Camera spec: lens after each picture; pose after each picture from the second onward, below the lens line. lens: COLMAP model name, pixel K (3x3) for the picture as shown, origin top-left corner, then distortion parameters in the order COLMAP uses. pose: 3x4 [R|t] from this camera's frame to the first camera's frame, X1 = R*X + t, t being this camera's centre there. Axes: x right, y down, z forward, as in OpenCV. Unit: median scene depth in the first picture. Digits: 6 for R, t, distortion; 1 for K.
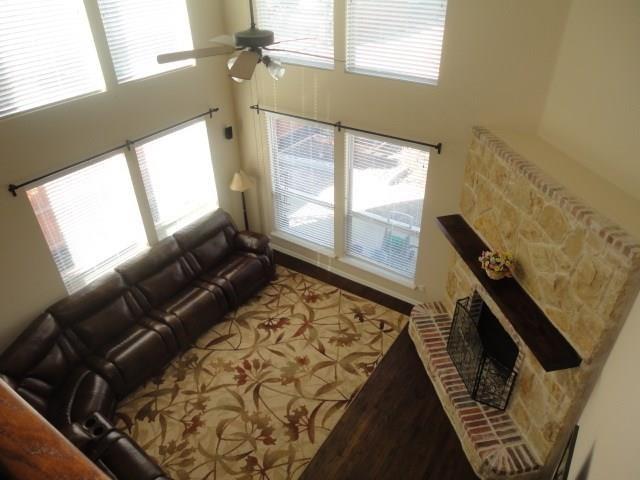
lens RADIAL K [[465.5, 0, 320.0], [0, 465.5, 240.0], [0, 0, 1]] dist [0.001977, 0.002330]
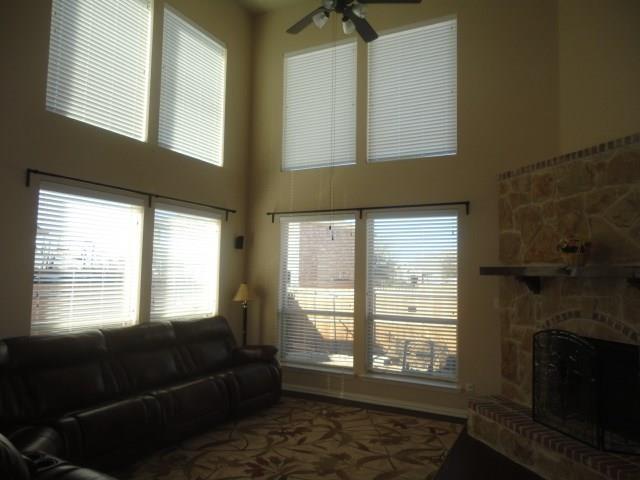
lens RADIAL K [[465.5, 0, 320.0], [0, 465.5, 240.0], [0, 0, 1]] dist [0.001977, 0.002330]
pose [[0.992885, 0.042894, 0.111087, -0.153921], [0.034358, 0.790010, -0.612131, 0.412972], [-0.114016, 0.611592, 0.782915, 0.240908]]
